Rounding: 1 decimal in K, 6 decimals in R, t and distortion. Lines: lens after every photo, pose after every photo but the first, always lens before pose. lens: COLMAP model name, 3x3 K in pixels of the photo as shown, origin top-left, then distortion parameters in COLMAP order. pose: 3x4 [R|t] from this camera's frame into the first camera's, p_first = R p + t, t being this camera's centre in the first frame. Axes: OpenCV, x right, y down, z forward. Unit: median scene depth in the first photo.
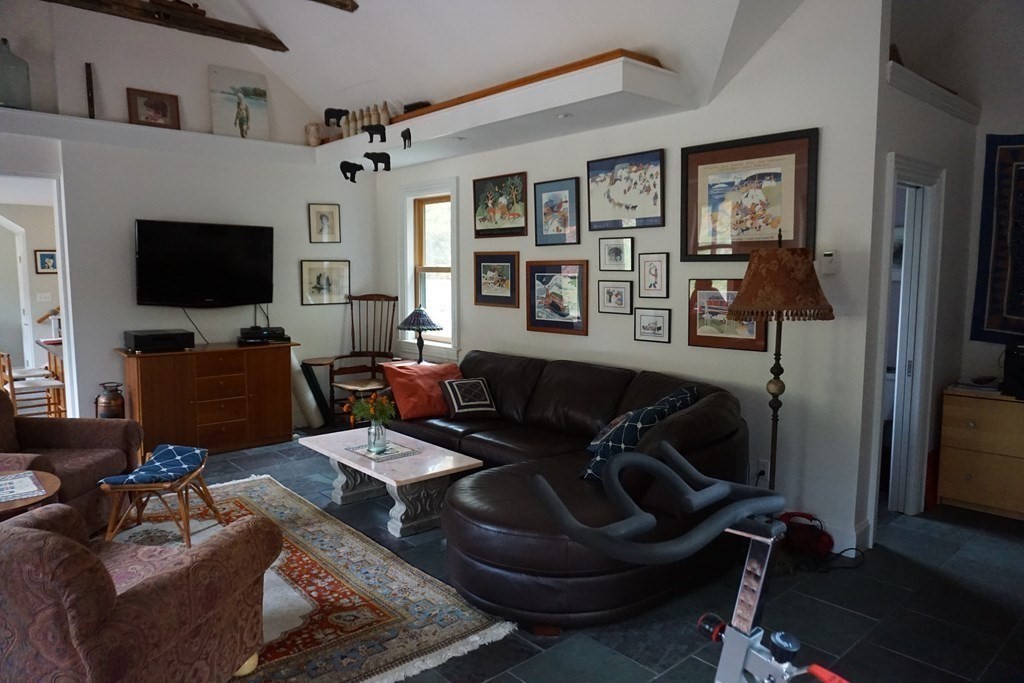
lens RADIAL K [[687.2, 0, 511.0], [0, 687.2, 344.8], [0, 0, 1]] dist [-0.025928, 0.003961]
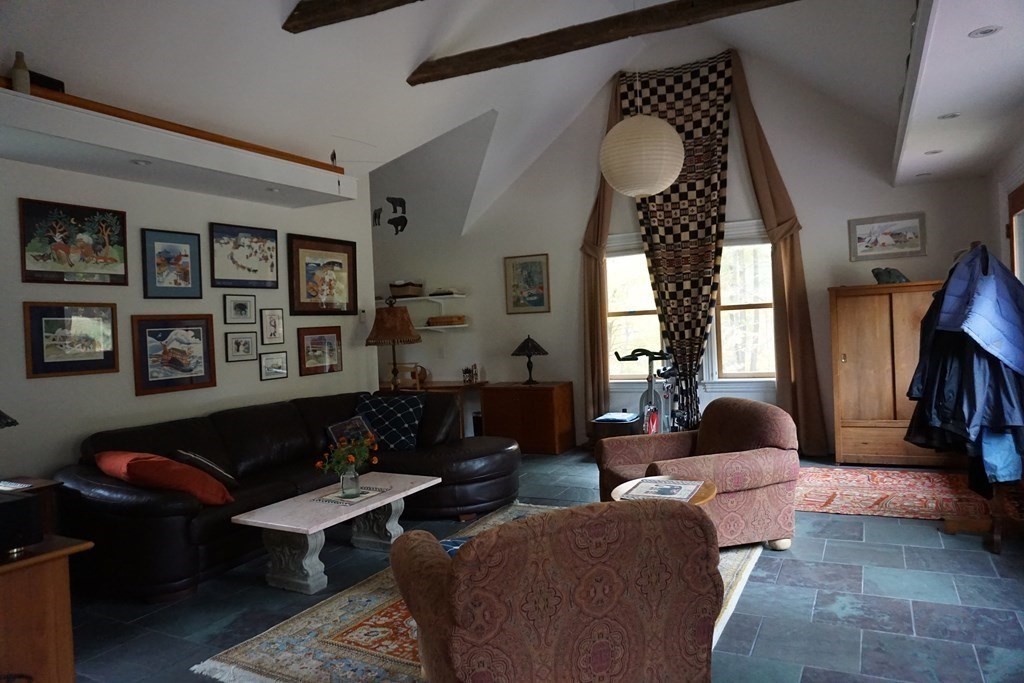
lens RADIAL K [[687.2, 0, 512.2], [0, 687.2, 334.1], [0, 0, 1]] dist [-0.025928, 0.003961]
pose [[-0.352692, -0.002236, 0.935737, -1.042661], [0.139410, 0.988711, 0.054908, -0.087589], [-0.925296, 0.149817, -0.348399, 0.954761]]
